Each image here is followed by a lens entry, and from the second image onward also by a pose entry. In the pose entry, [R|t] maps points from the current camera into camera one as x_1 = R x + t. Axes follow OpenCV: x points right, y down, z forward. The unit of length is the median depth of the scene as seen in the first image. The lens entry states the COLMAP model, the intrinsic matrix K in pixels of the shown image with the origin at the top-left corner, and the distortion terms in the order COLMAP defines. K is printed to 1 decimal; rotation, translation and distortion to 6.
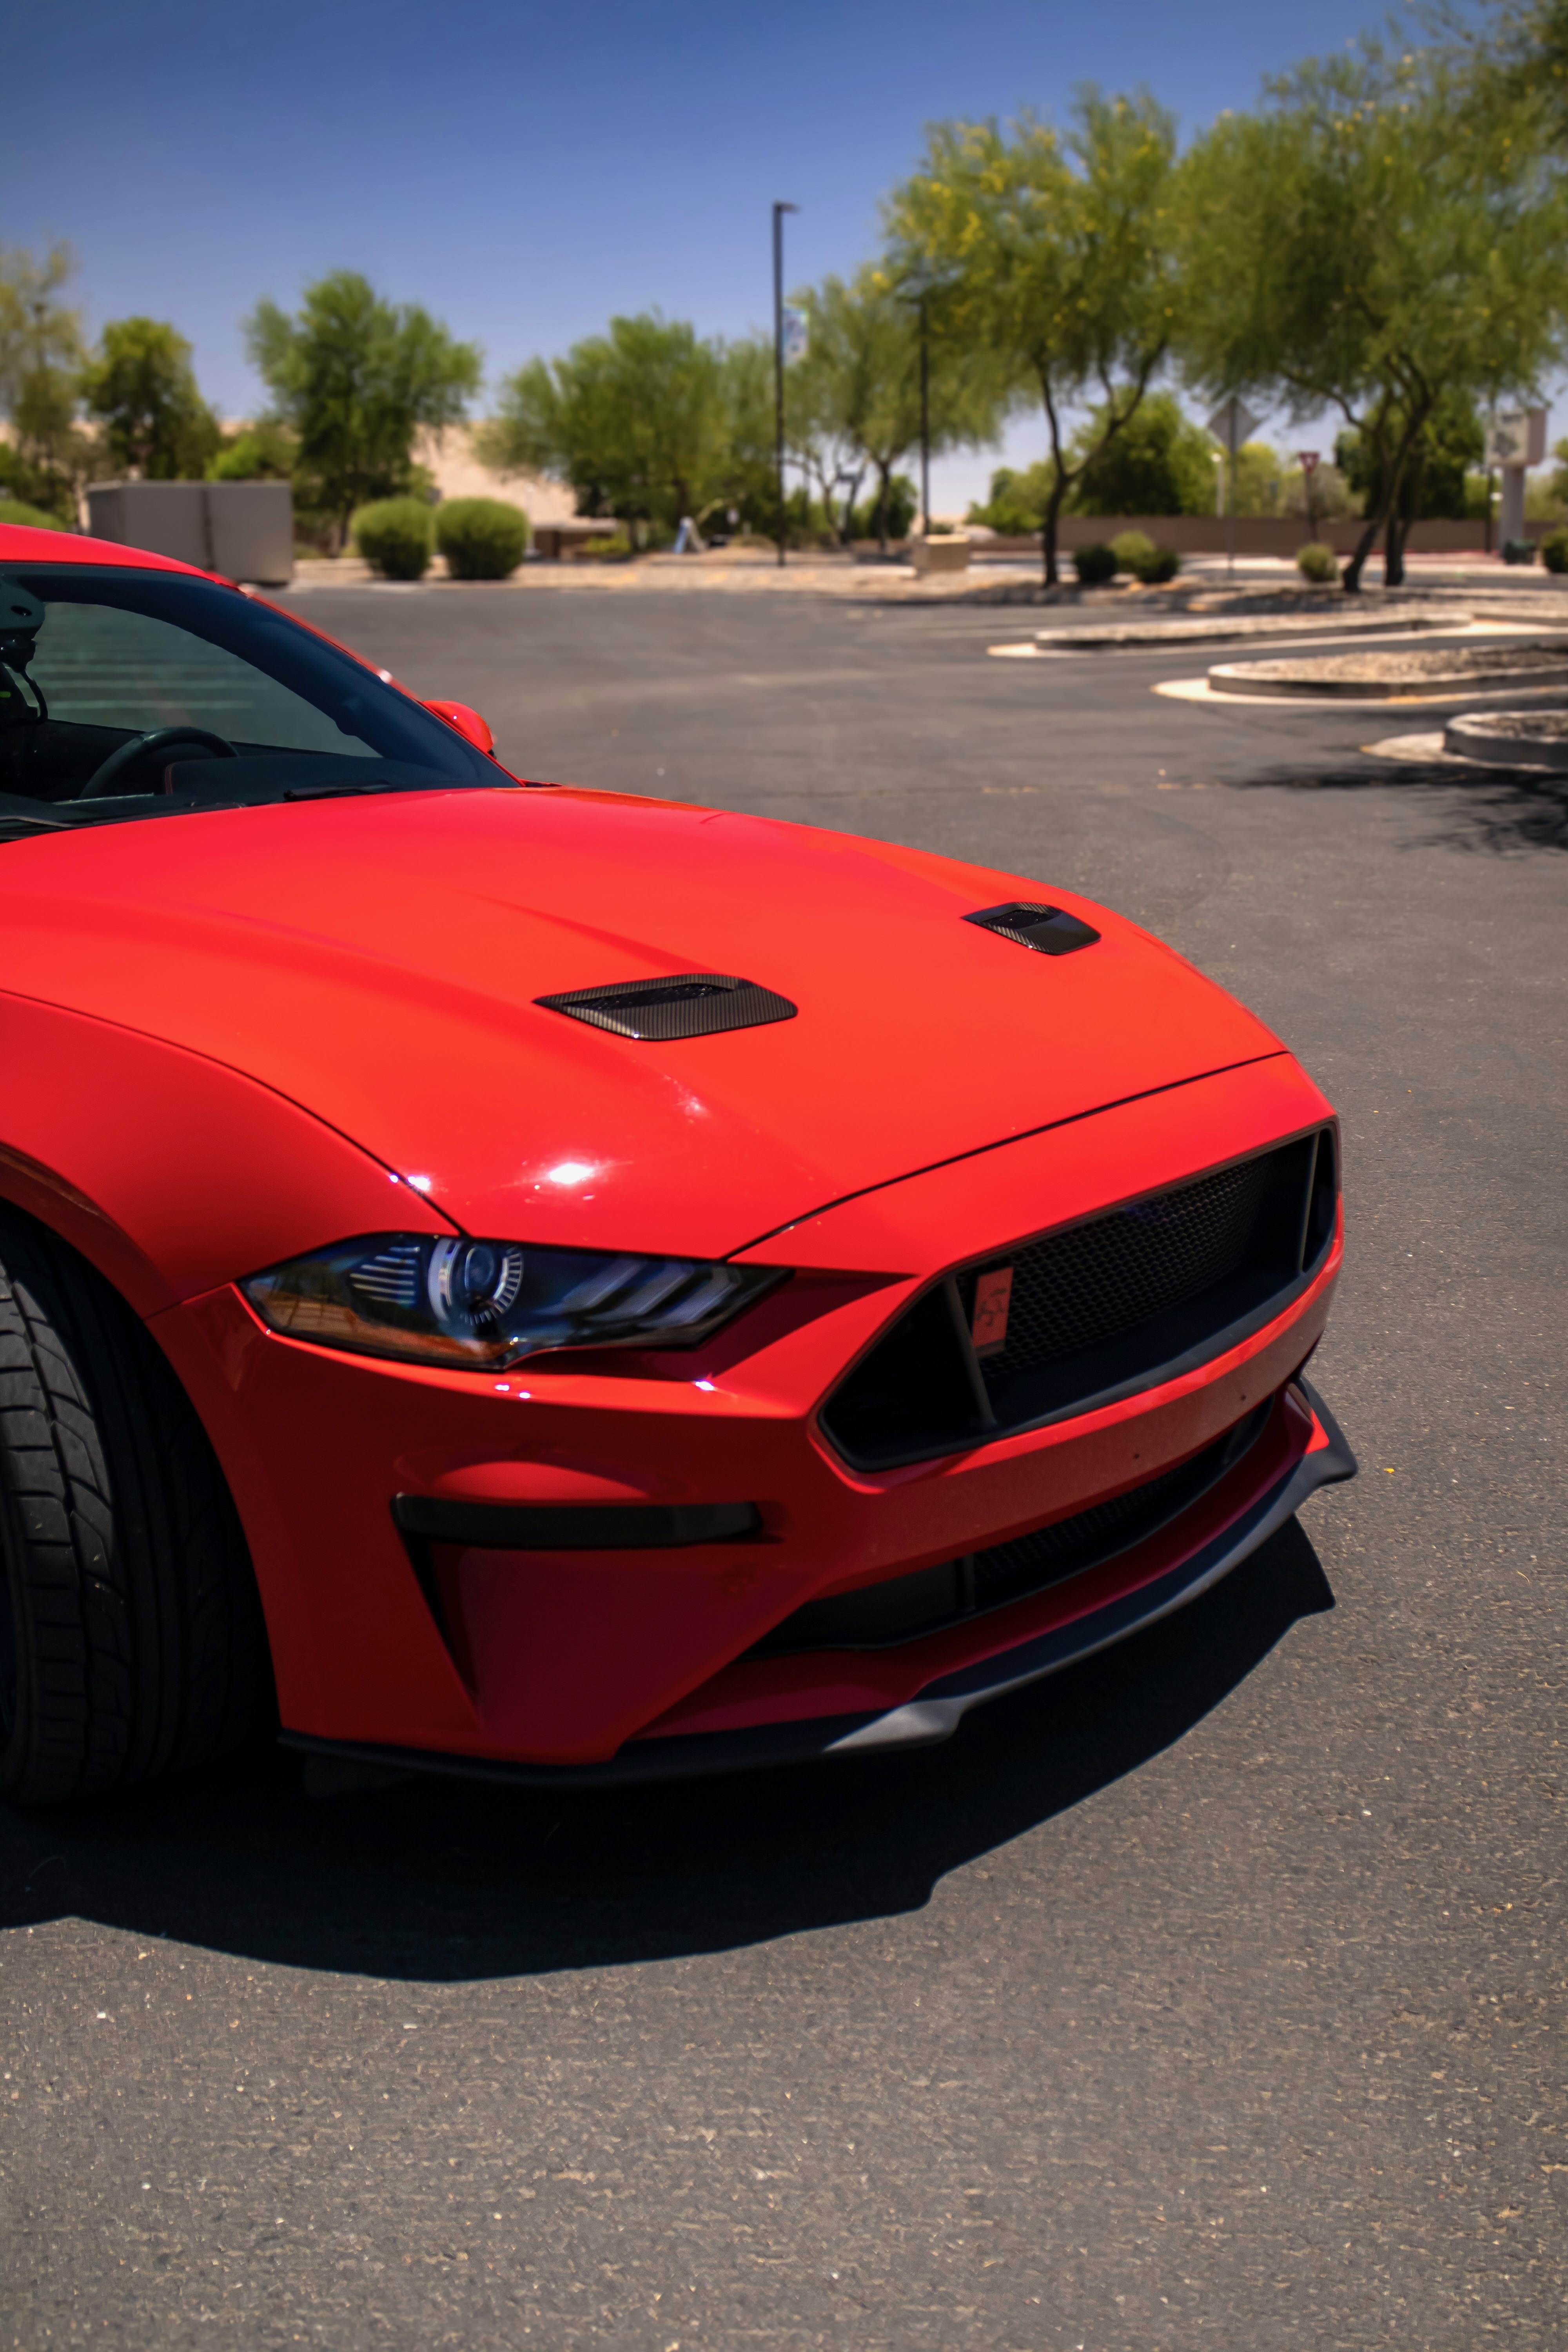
lens RADIAL K [[2771.5, 0, 785.3], [0, 2771.5, 1182.8], [0, 0, 1]] dist [-0.026759, 0.000000]
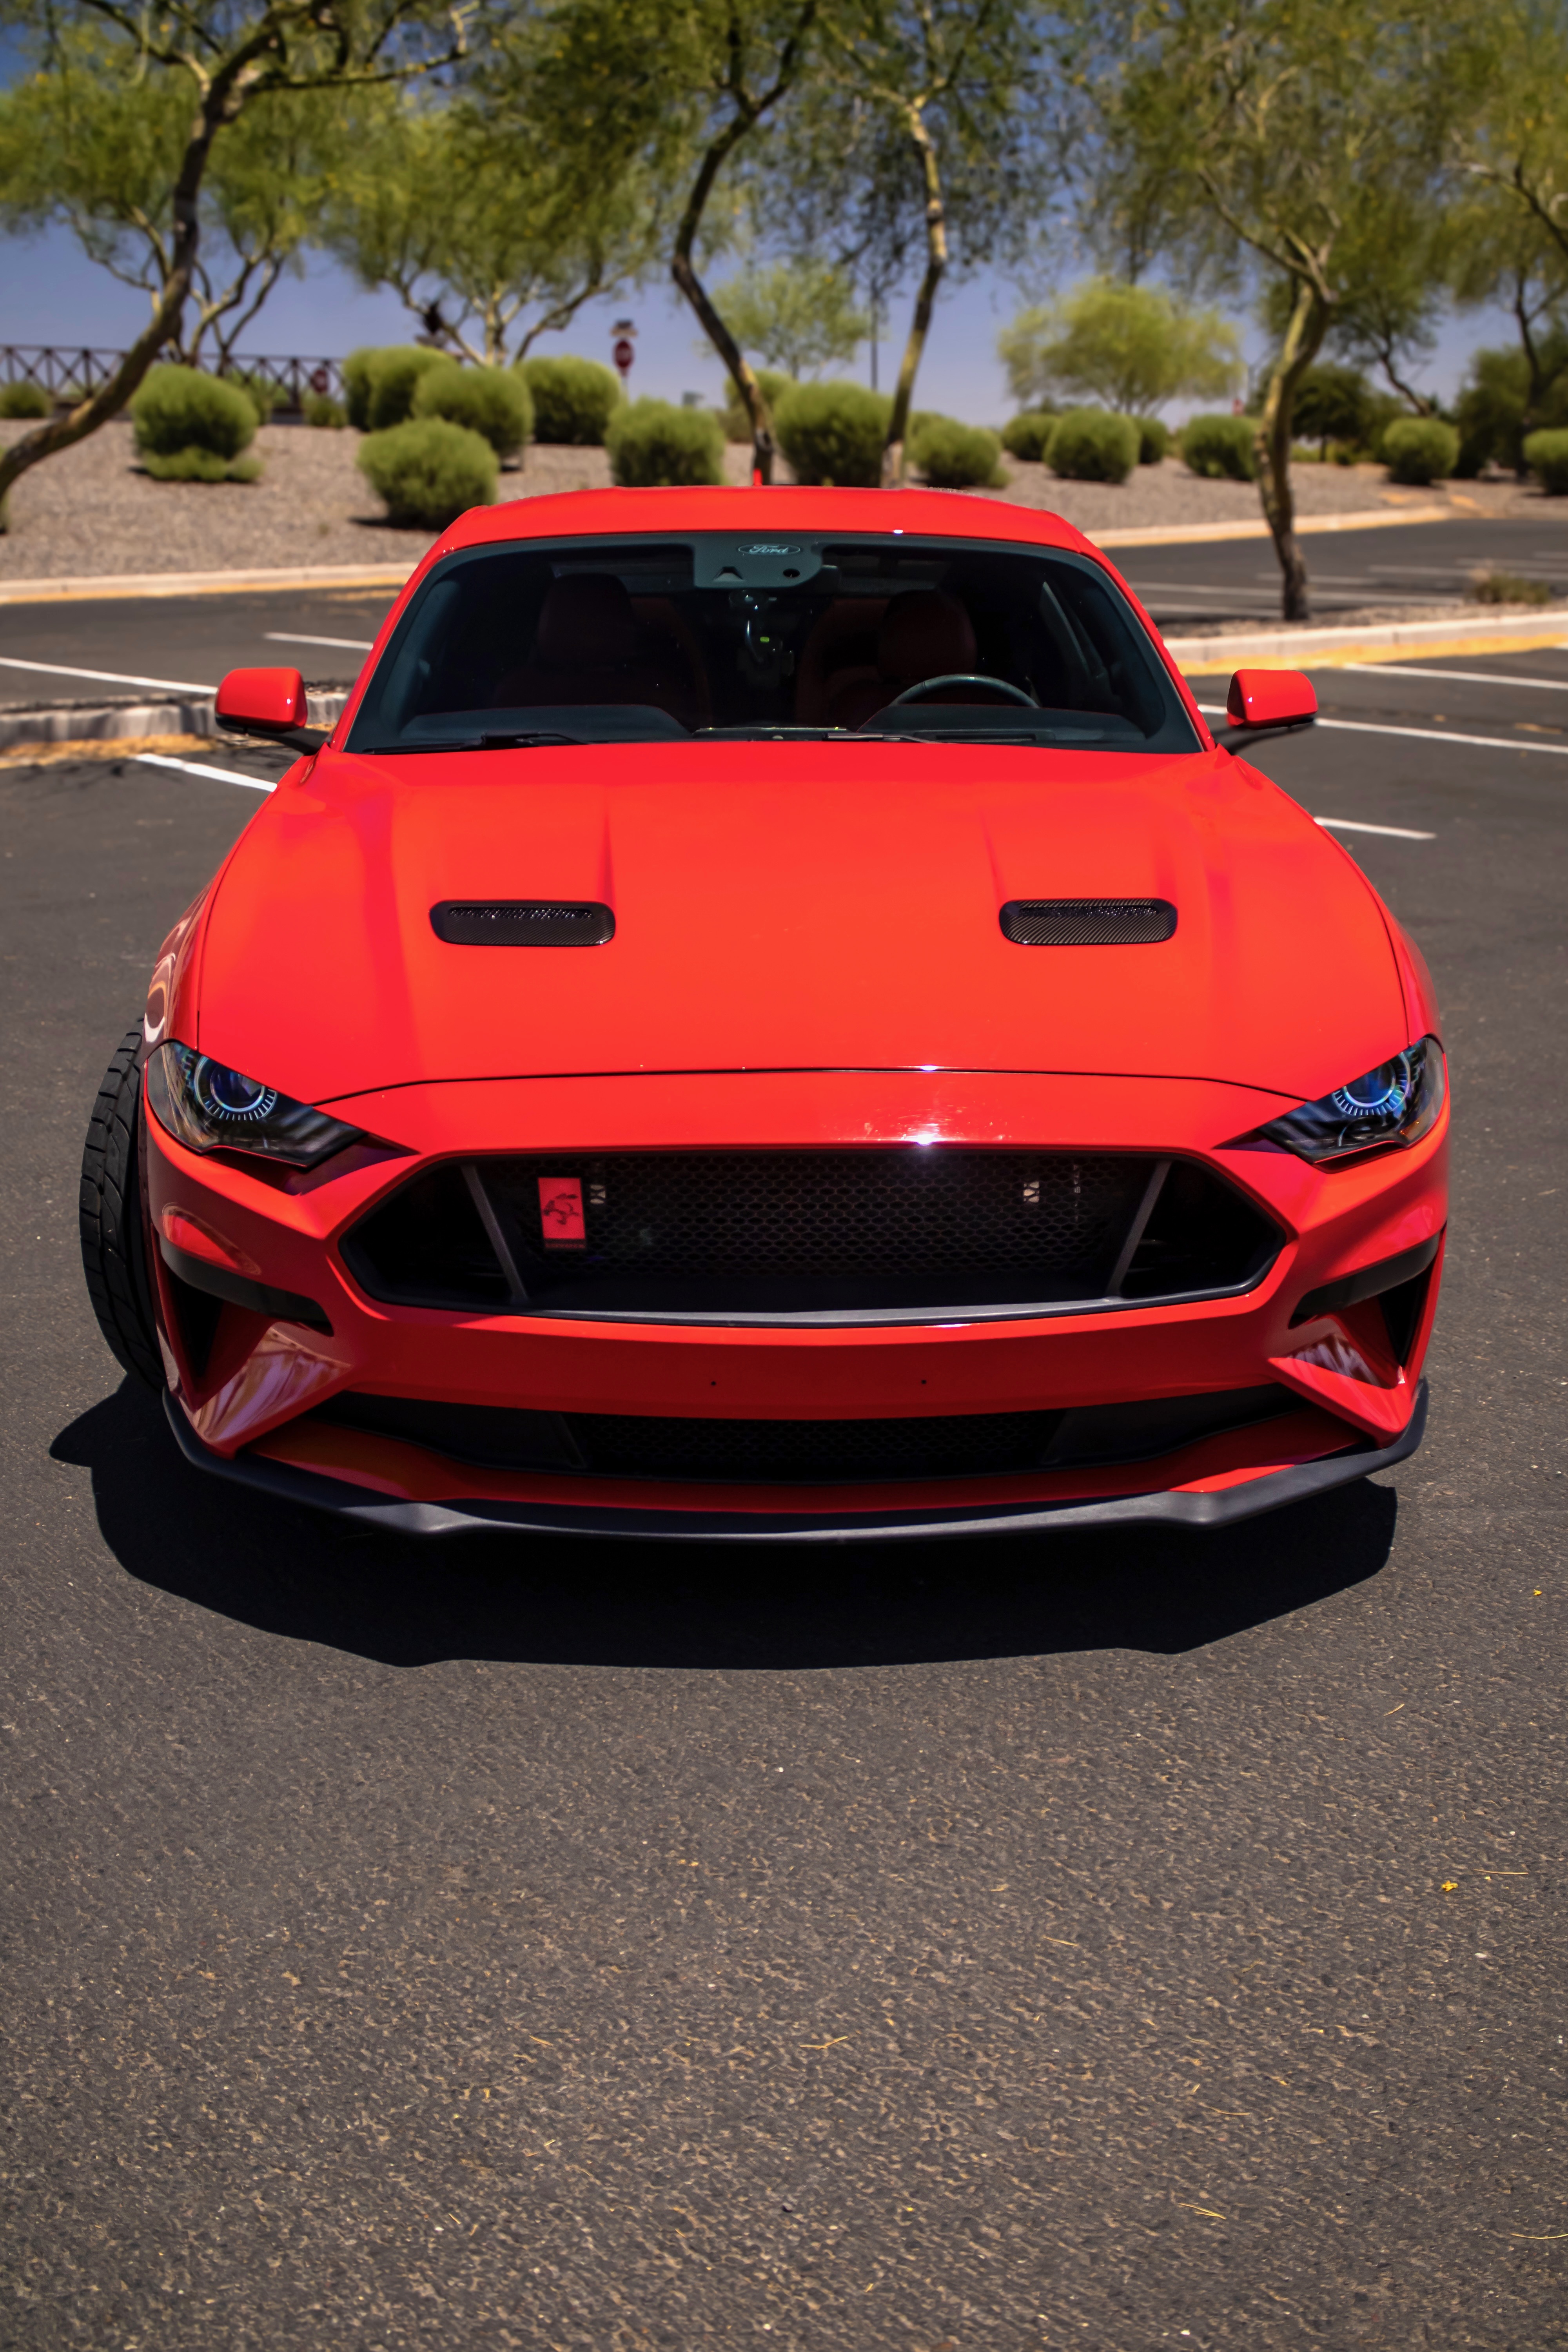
lens RADIAL K [[2771.5, 0, 785.3], [0, 2771.5, 1169.8], [0, 0, 1]] dist [-0.026759, 0.000000]
pose [[0.566198, 0.190164, -0.802034, 1.132063], [-0.170363, 0.979012, 0.111858, -0.125153], [0.806472, 0.073303, 0.586711, 0.416283]]
